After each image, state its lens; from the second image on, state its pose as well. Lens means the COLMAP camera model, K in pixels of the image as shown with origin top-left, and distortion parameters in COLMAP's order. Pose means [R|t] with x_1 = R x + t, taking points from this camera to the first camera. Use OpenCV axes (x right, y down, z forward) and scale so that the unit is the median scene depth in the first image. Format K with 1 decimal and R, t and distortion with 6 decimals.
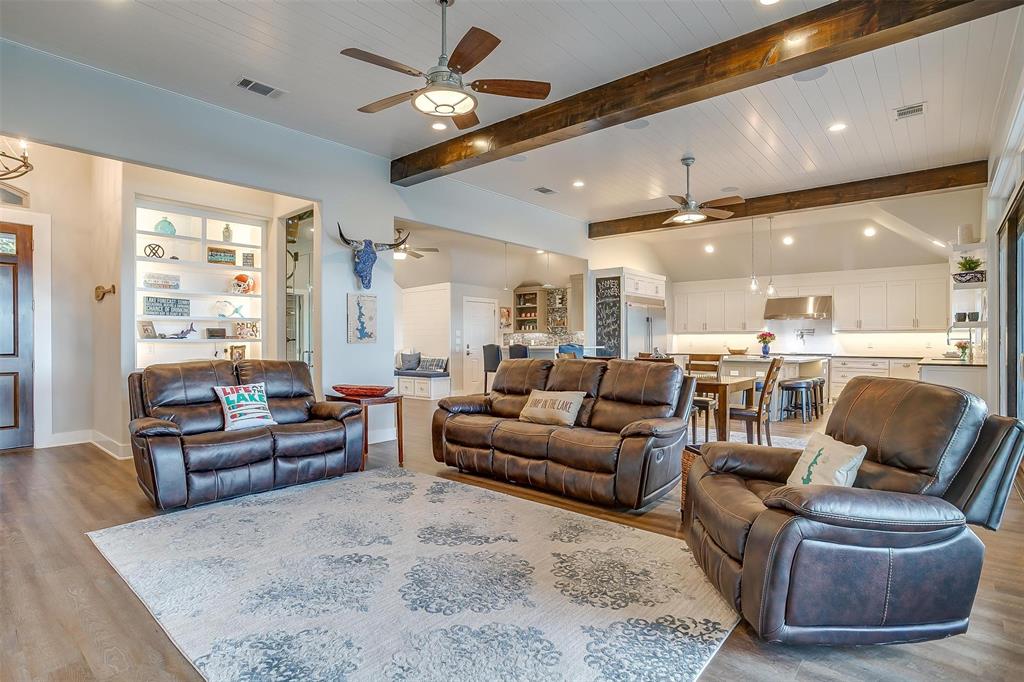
lens RADIAL K [[517.0, 0, 516.2], [0, 517.0, 340.9], [0, 0, 1]] dist [-0.040811, 0.014046]
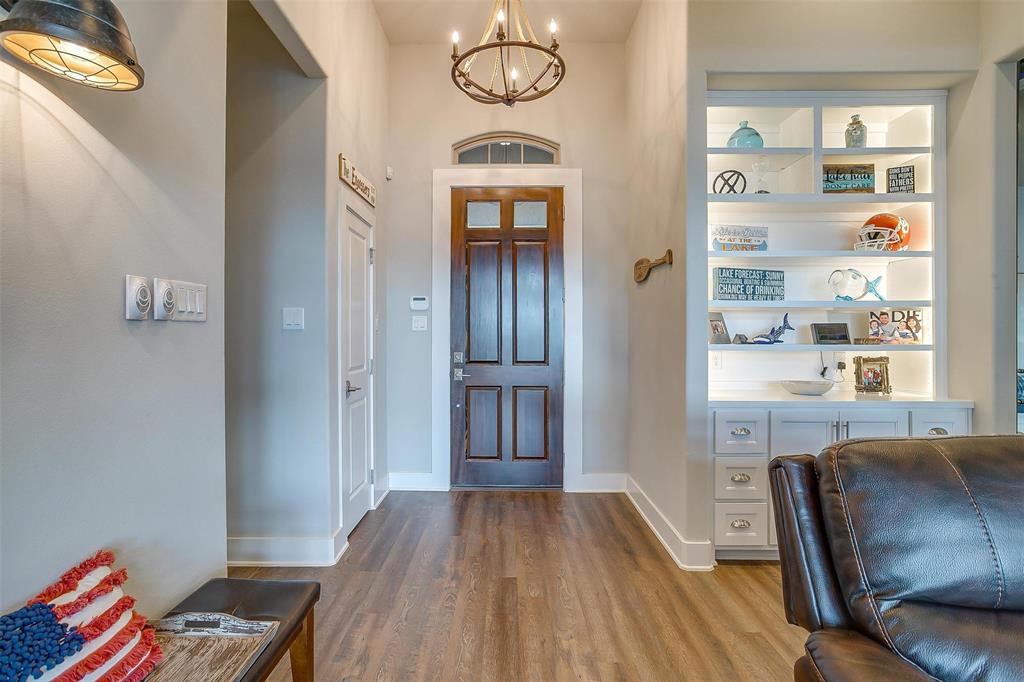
lens RADIAL K [[507.0, 0, 511.2], [0, 507.0, 338.5], [0, 0, 1]] dist [-0.033888, 0.004081]
pose [[0.653896, 0.011466, -0.756498, -0.425706], [-0.003724, 0.999922, 0.011937, -0.014114], [0.756576, -0.004988, 0.653887, 0.434094]]
